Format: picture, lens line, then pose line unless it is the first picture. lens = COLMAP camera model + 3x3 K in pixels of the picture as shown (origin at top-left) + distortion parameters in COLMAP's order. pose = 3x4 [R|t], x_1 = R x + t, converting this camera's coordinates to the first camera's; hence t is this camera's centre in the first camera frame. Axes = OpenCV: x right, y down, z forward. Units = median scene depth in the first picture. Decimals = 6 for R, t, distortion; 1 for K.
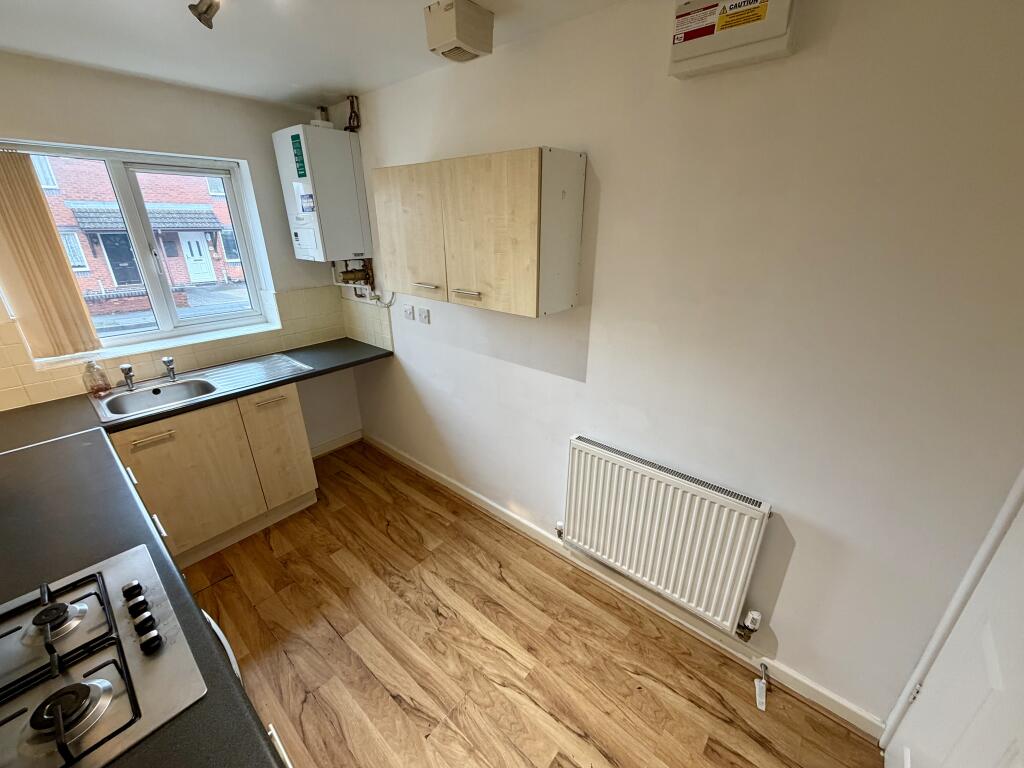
lens RADIAL K [[408.0, 0, 509.3], [0, 408.0, 384.3], [0, 0, 1]] dist [-0.000910, -0.000167]
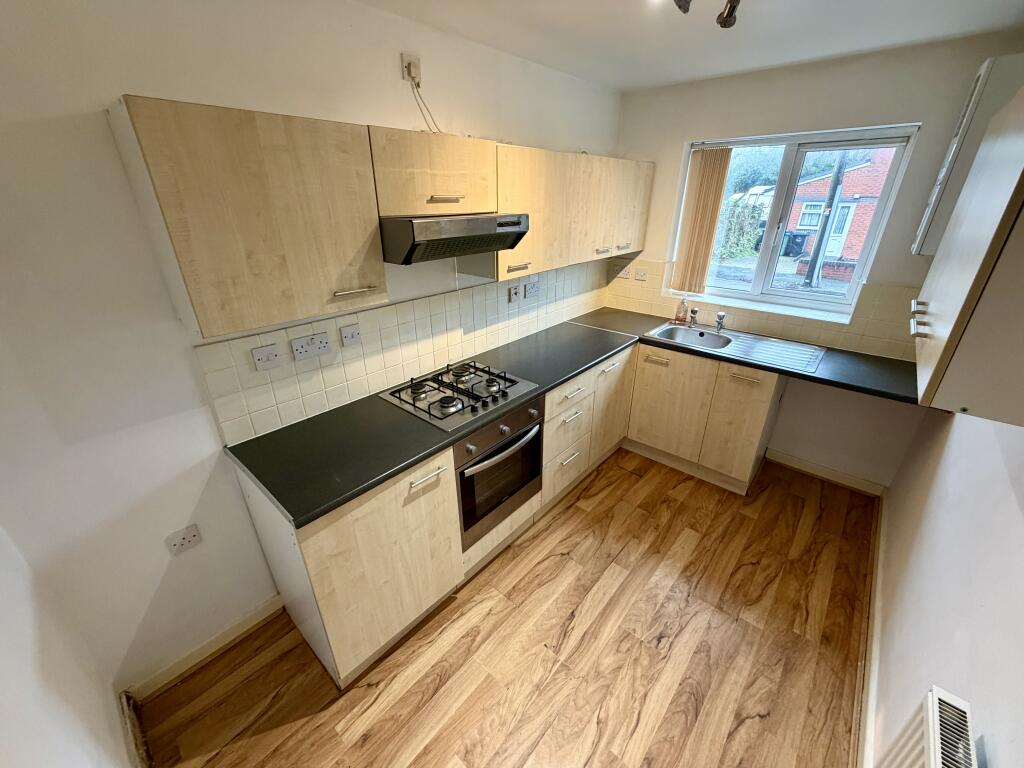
lens RADIAL K [[408.0, 0, 509.3], [0, 408.0, 384.3], [0, 0, 1]] dist [-0.000910, -0.000167]
pose [[-0.020985, 0.421413, -0.906626, 0.398022], [-0.362823, 0.841795, 0.399677, -0.153766], [0.931622, 0.337332, 0.135233, 0.344122]]
